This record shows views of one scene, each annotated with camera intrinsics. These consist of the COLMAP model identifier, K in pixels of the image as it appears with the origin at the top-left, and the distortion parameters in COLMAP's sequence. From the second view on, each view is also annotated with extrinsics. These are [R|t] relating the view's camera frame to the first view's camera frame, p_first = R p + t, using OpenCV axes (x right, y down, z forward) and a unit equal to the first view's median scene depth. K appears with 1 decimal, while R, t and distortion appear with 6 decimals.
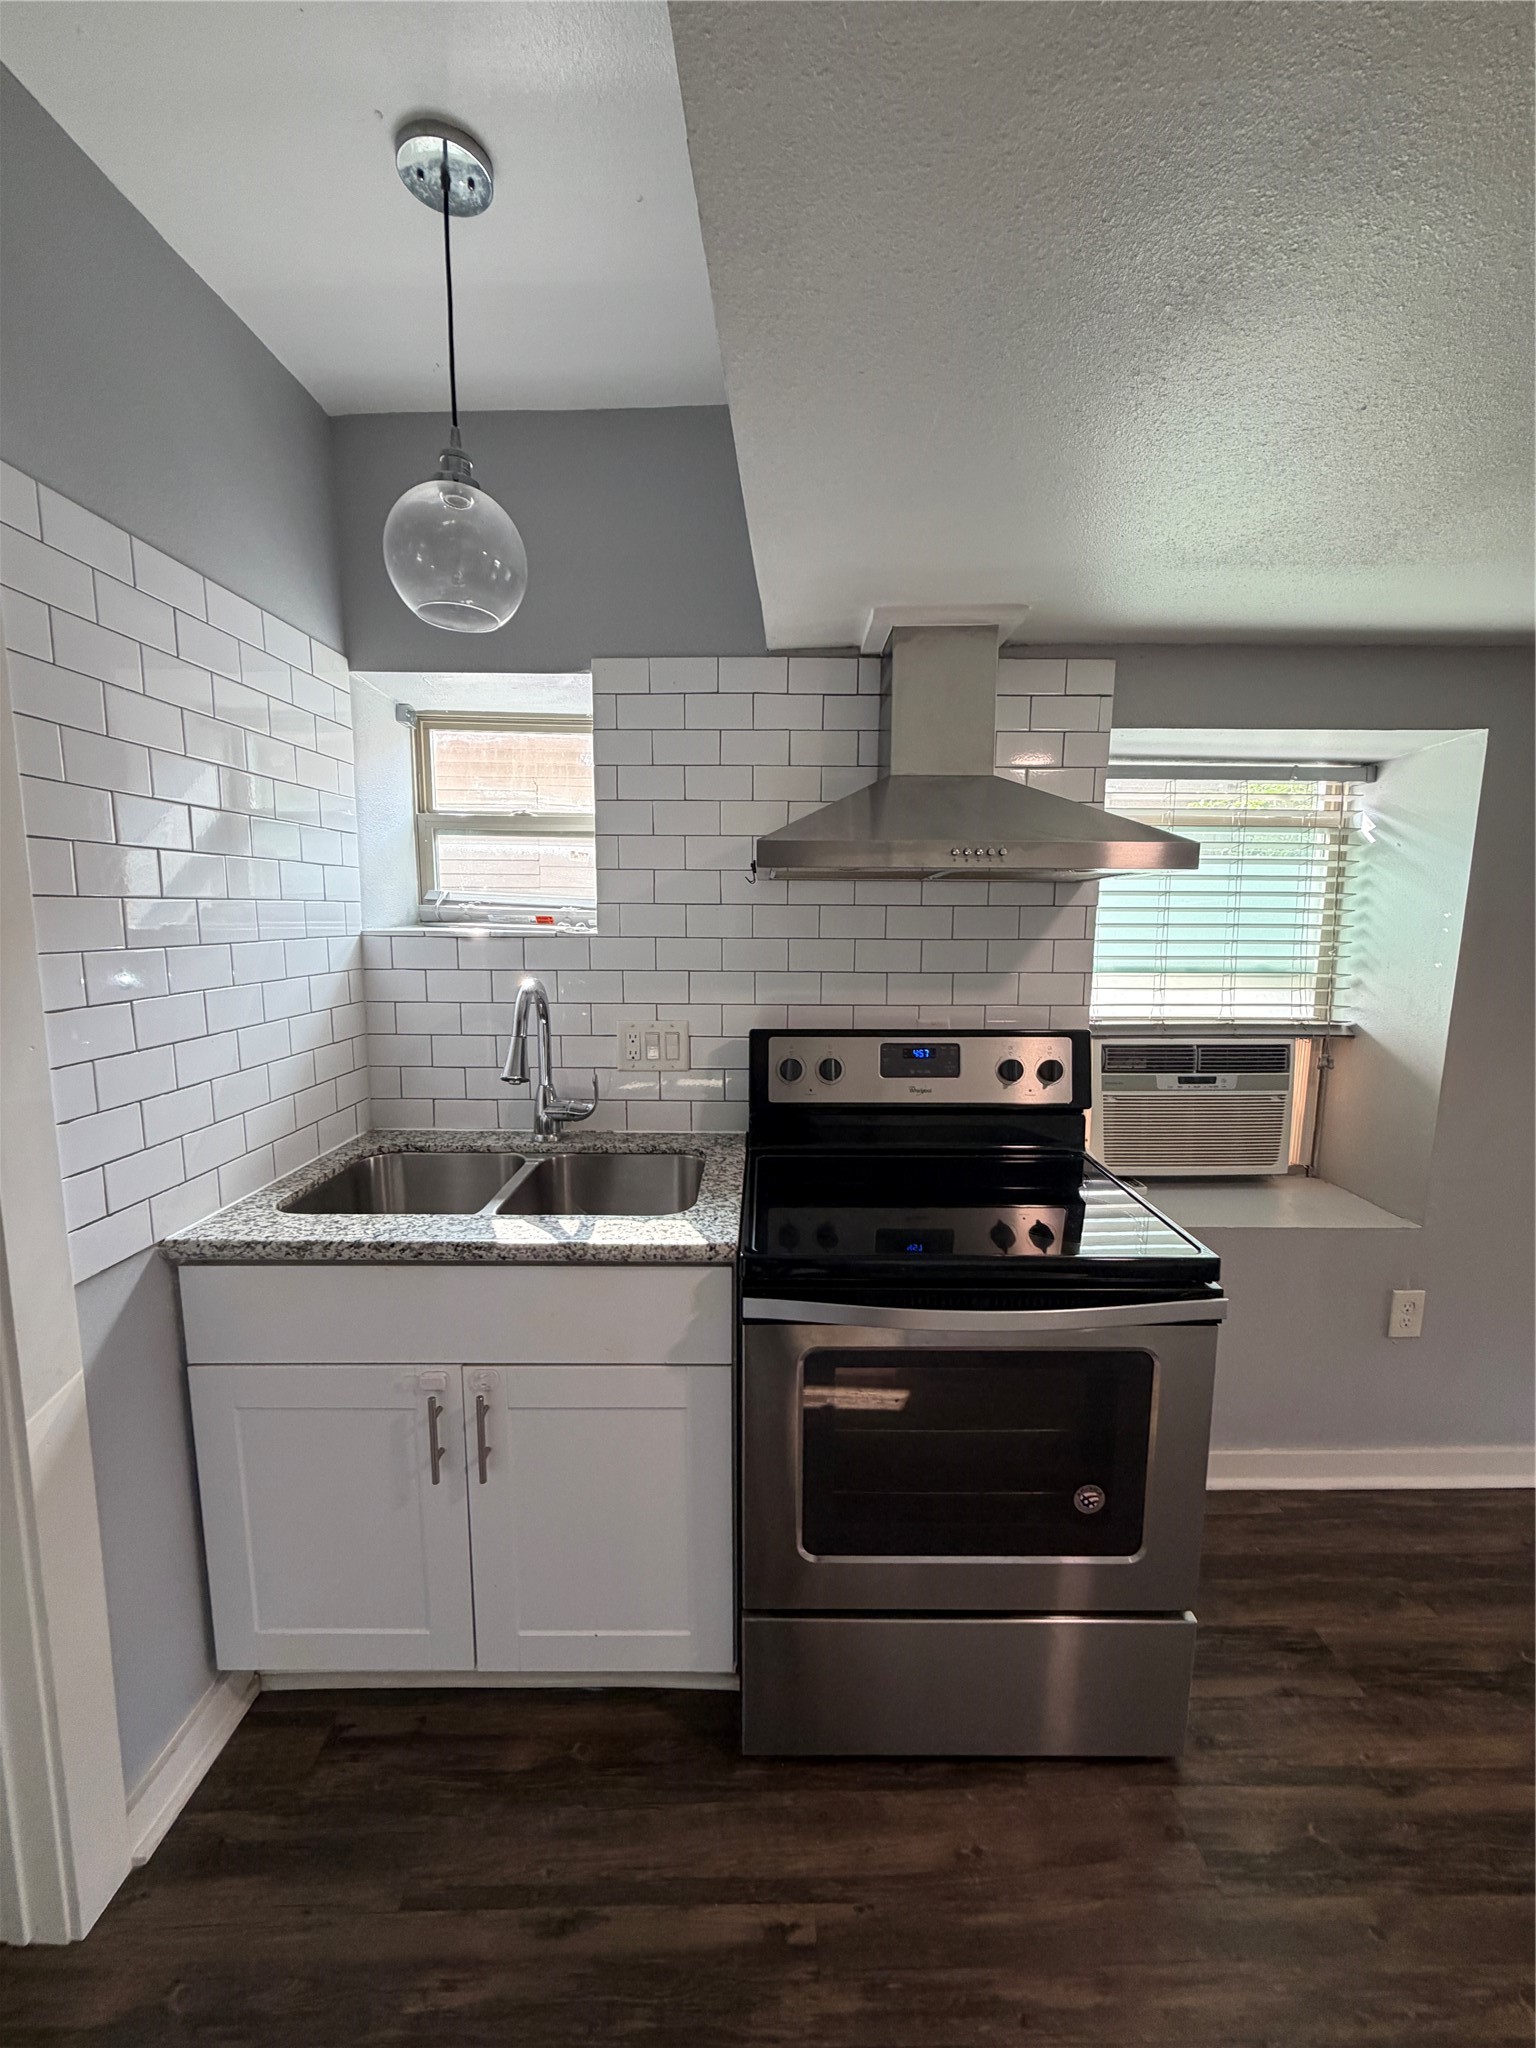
lens RADIAL K [[815.0, 0, 772.8], [0, 815.0, 1020.4], [0, 0, 1]] dist [0.000863, 0.000647]
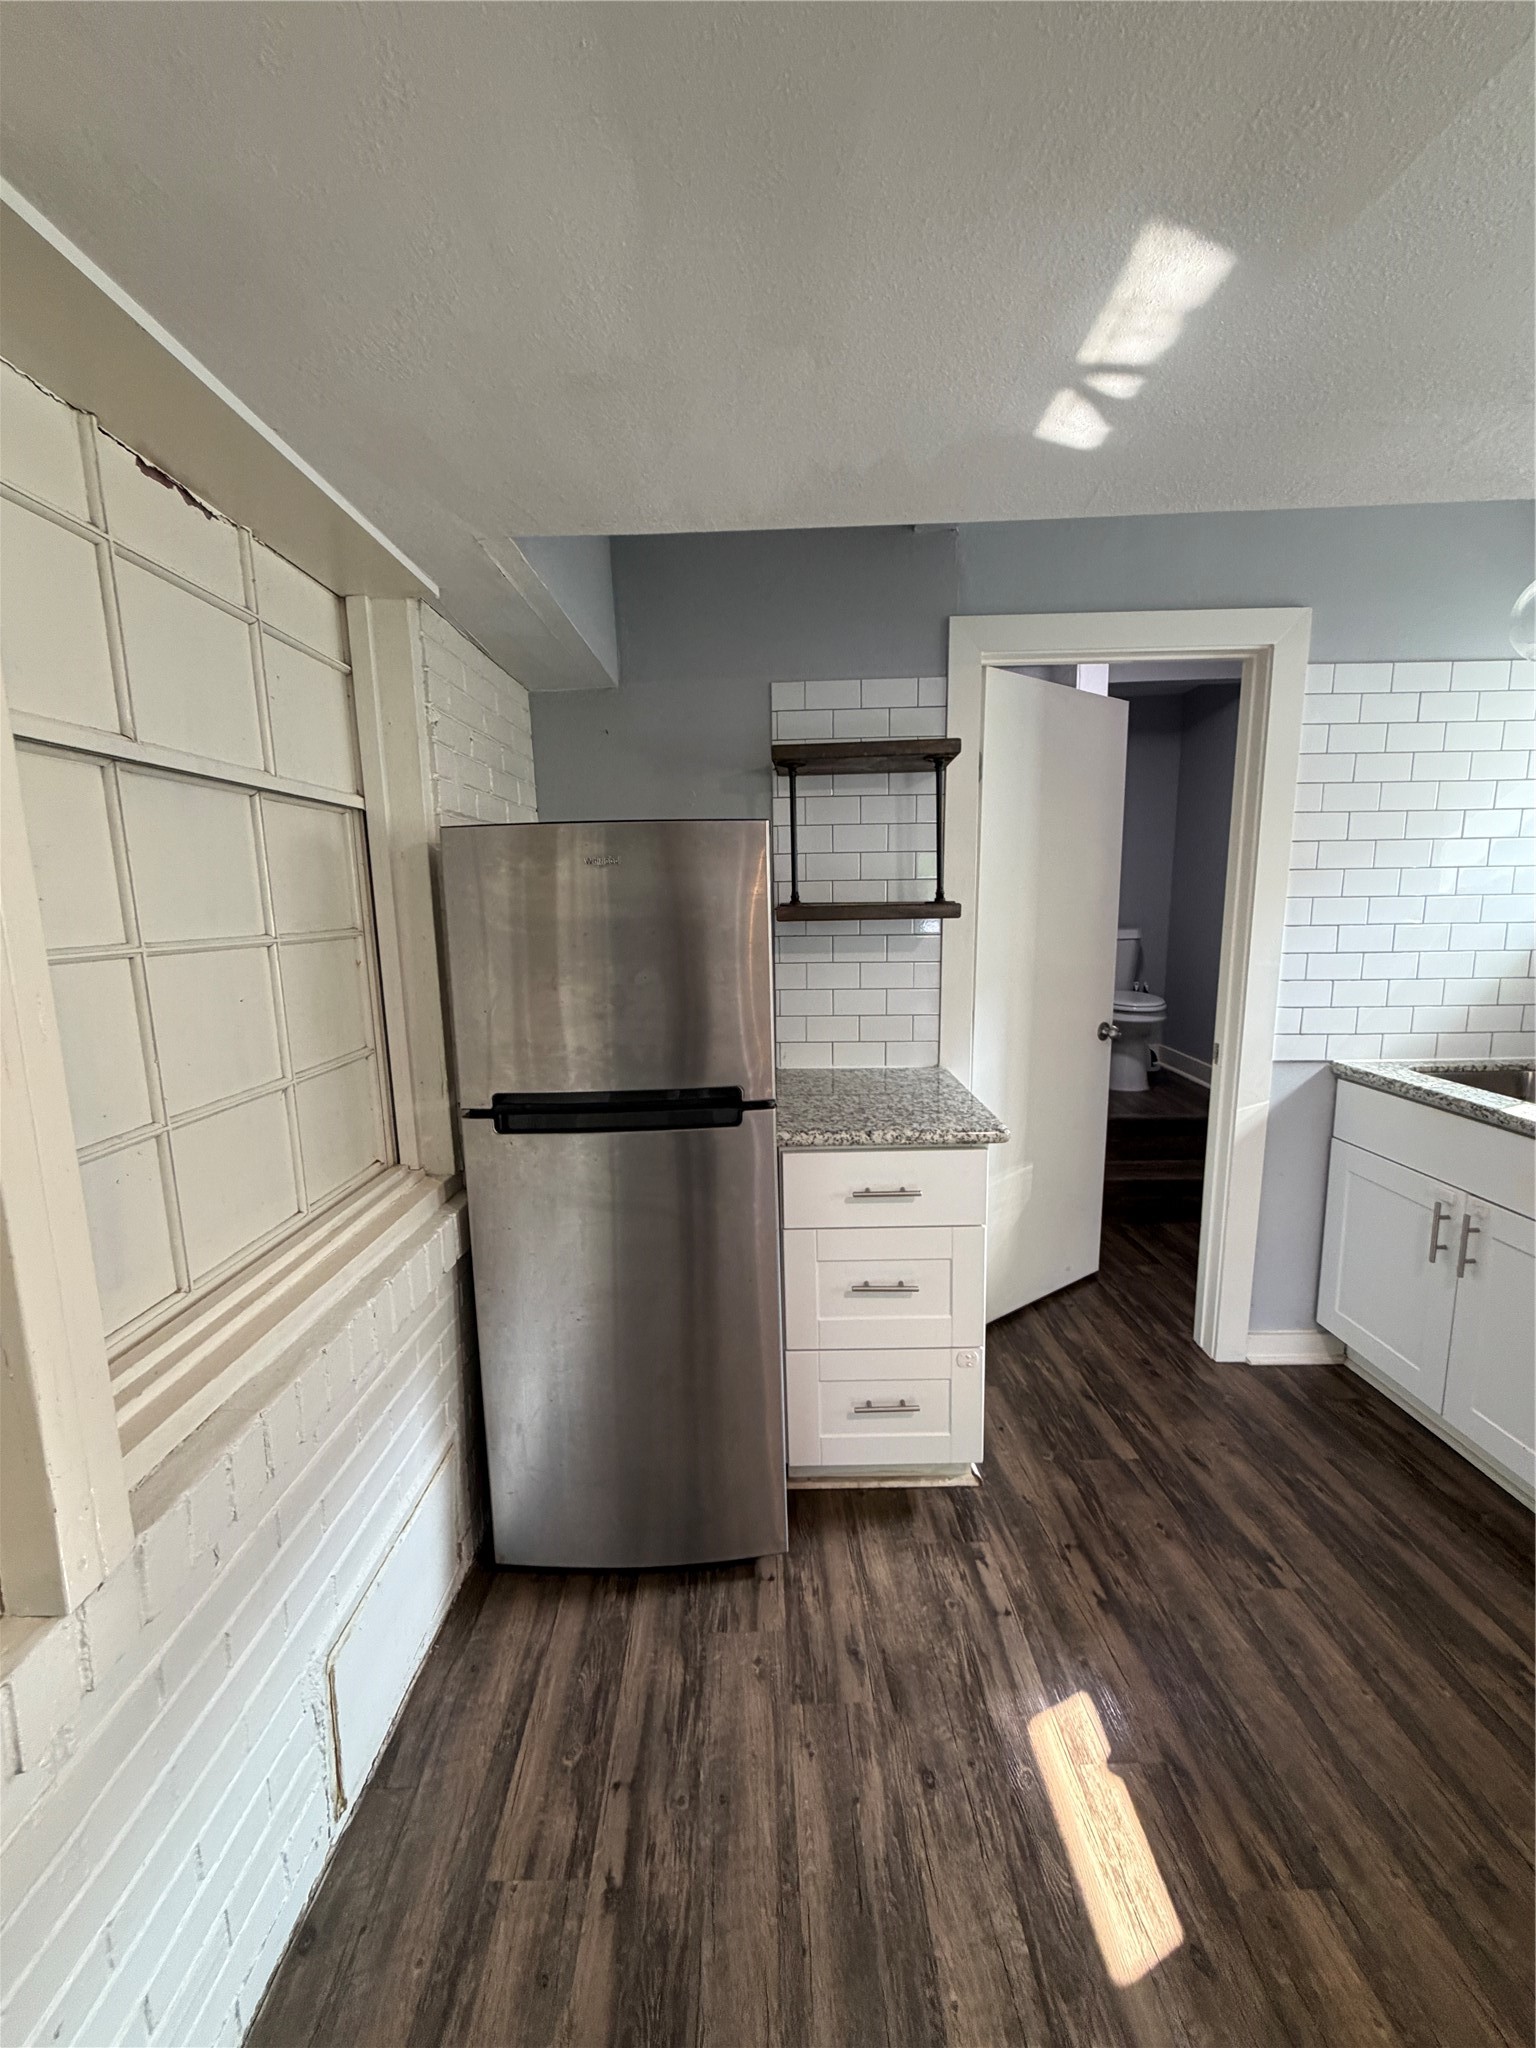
lens RADIAL K [[815.0, 0, 763.9], [0, 815.0, 1021.6], [0, 0, 1]] dist [0.000863, 0.000647]
pose [[-0.000084, 0.147887, -0.989004, 1.010599], [-0.116757, 0.982239, 0.146885, 0.066347], [0.993161, 0.115486, 0.017185, -0.282433]]
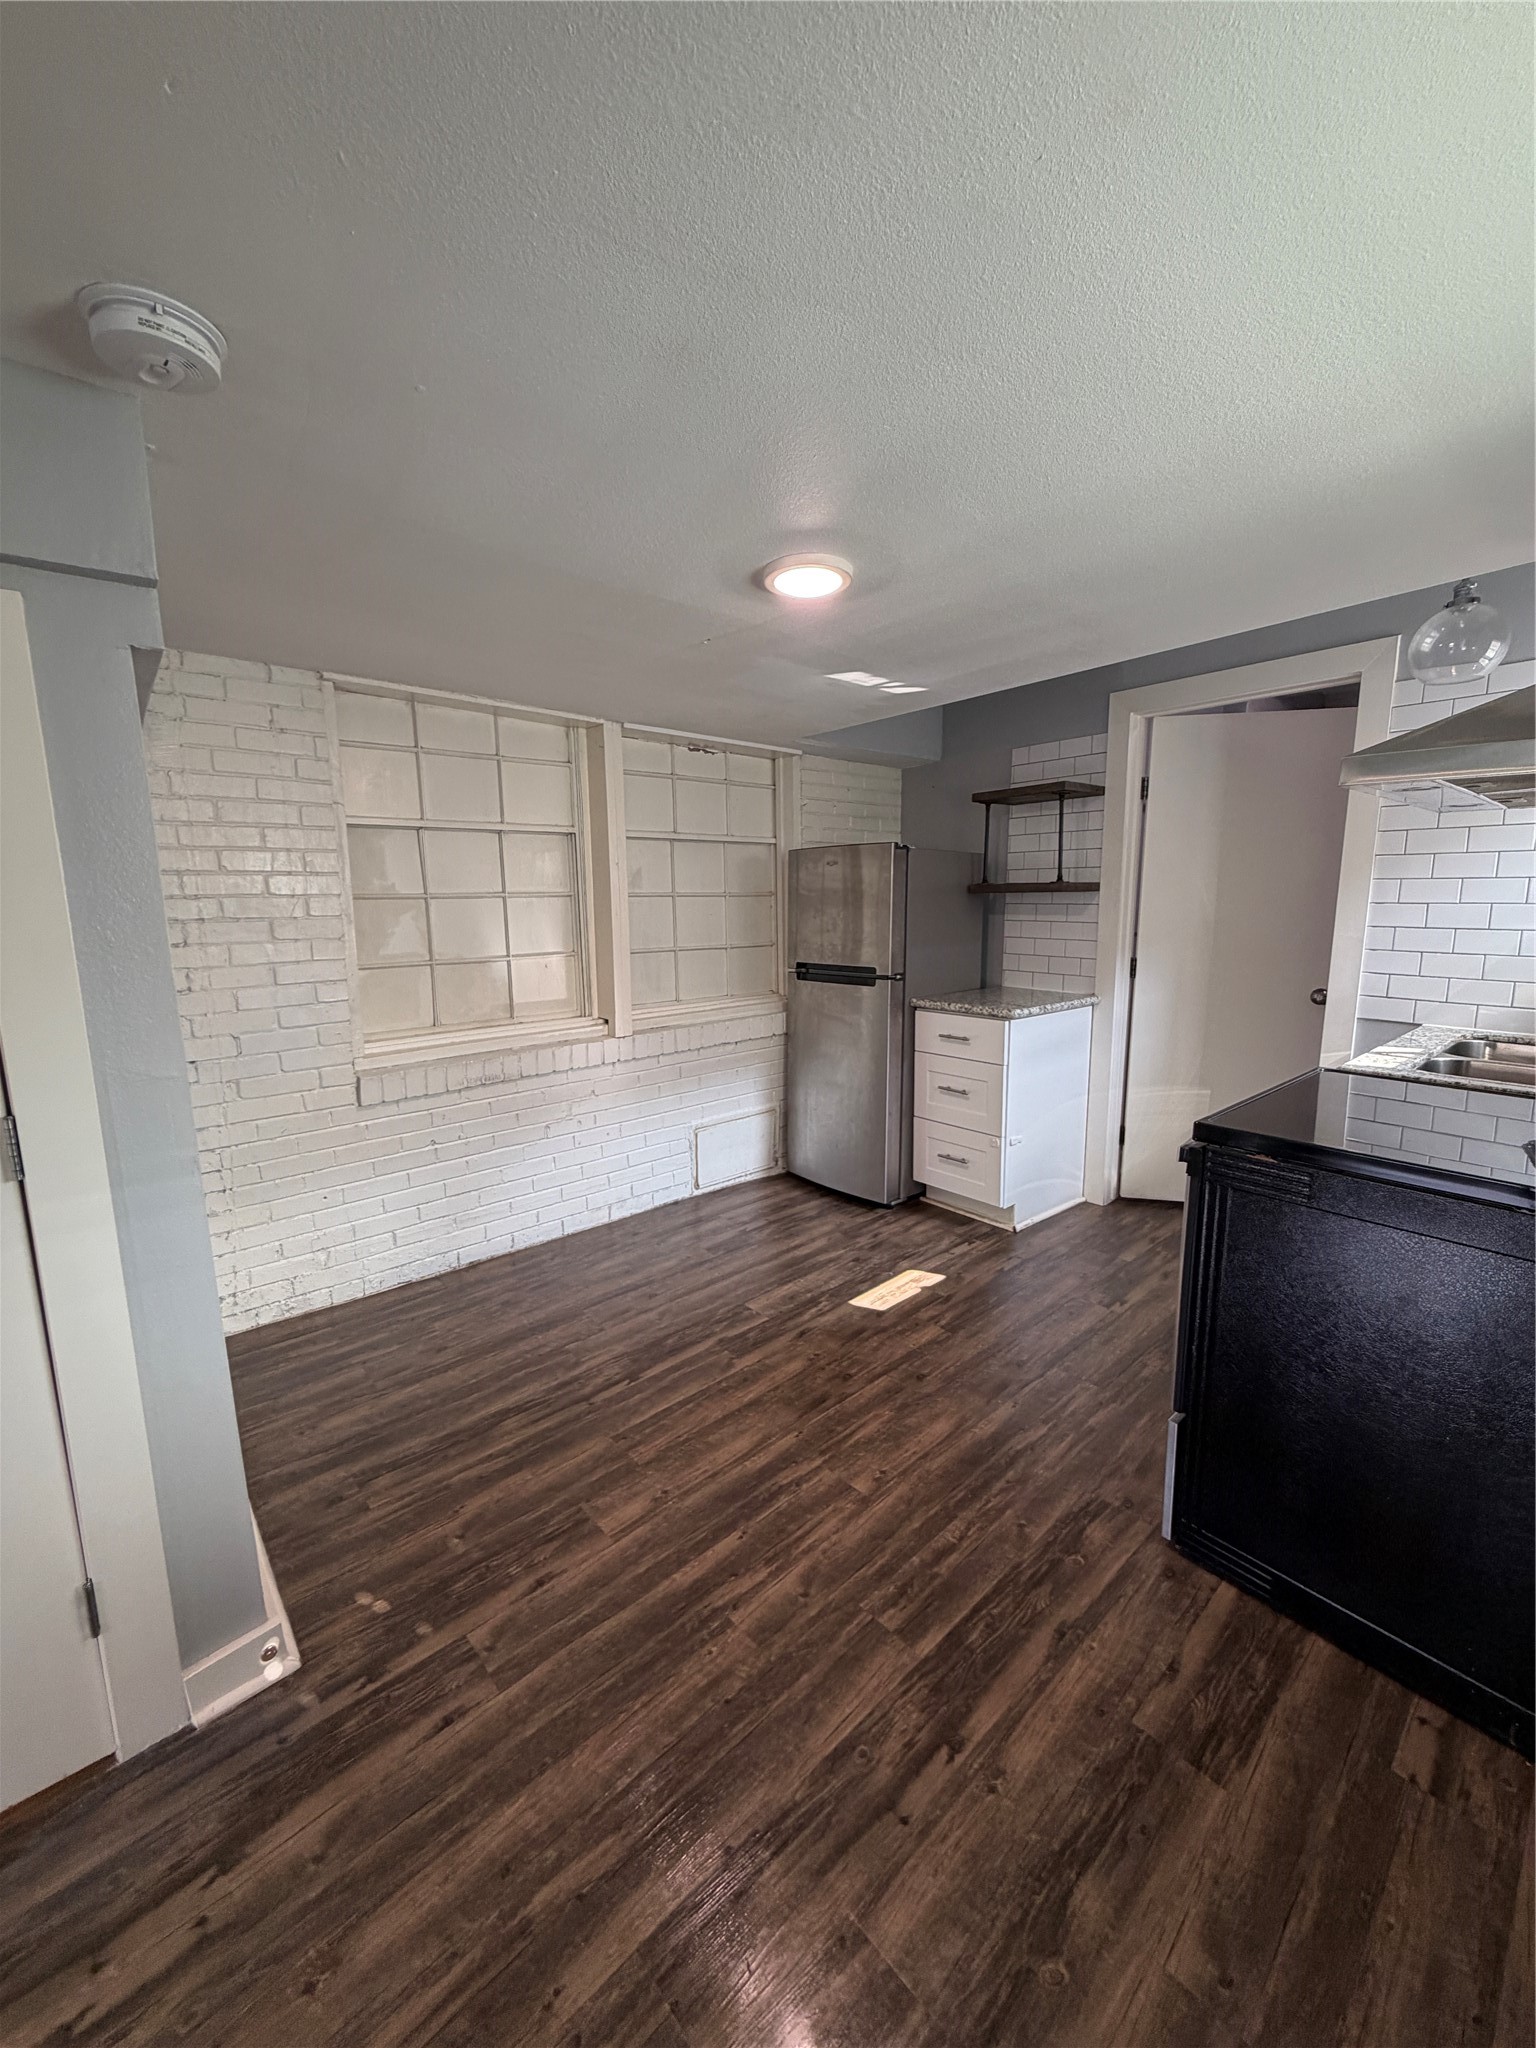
lens RADIAL K [[815.0, 0, 764.4], [0, 815.0, 1023.8], [0, 0, 1]] dist [0.000863, 0.000647]
pose [[-0.757803, 0.105203, -0.643947, 1.785458], [-0.081176, 0.964048, 0.253027, -0.111654], [0.647414, 0.244018, -0.722018, 1.405133]]
